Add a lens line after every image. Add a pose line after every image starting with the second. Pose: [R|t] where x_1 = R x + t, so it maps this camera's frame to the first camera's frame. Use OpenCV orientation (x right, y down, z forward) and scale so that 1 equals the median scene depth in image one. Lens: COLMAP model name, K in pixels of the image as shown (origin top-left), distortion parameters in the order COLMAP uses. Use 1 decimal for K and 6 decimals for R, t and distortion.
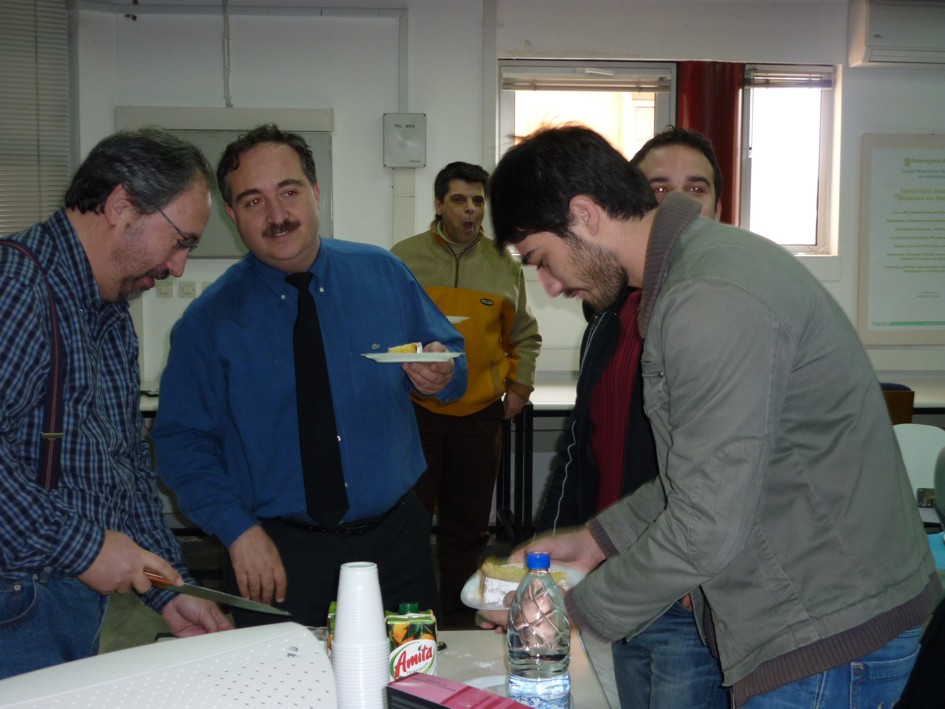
lens RADIAL K [[1419.2, 0, 472.6], [0, 1419.2, 355.0], [0, 0, 1]] dist [-0.048254, 0.000000]
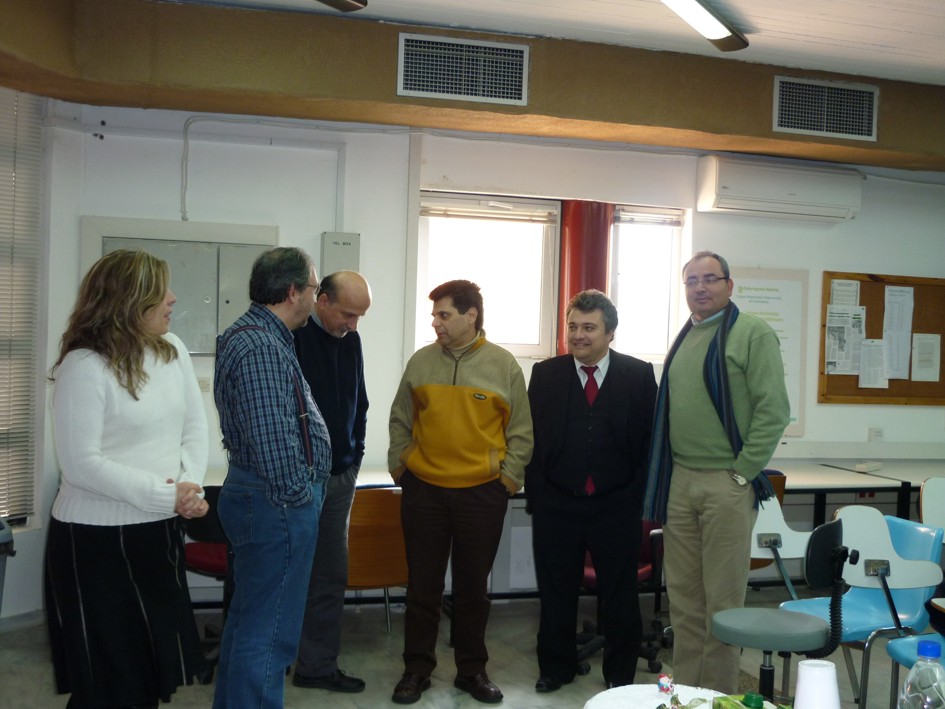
lens RADIAL K [[1163.7, 0, 472.4], [0, 1163.7, 354.4], [0, 0, 1]] dist [-0.081729, 0.000000]
pose [[0.975703, 0.021194, 0.218071, -0.146188], [-0.005283, 0.997297, -0.073289, -0.003873], [-0.219035, 0.070356, 0.973177, 0.067006]]
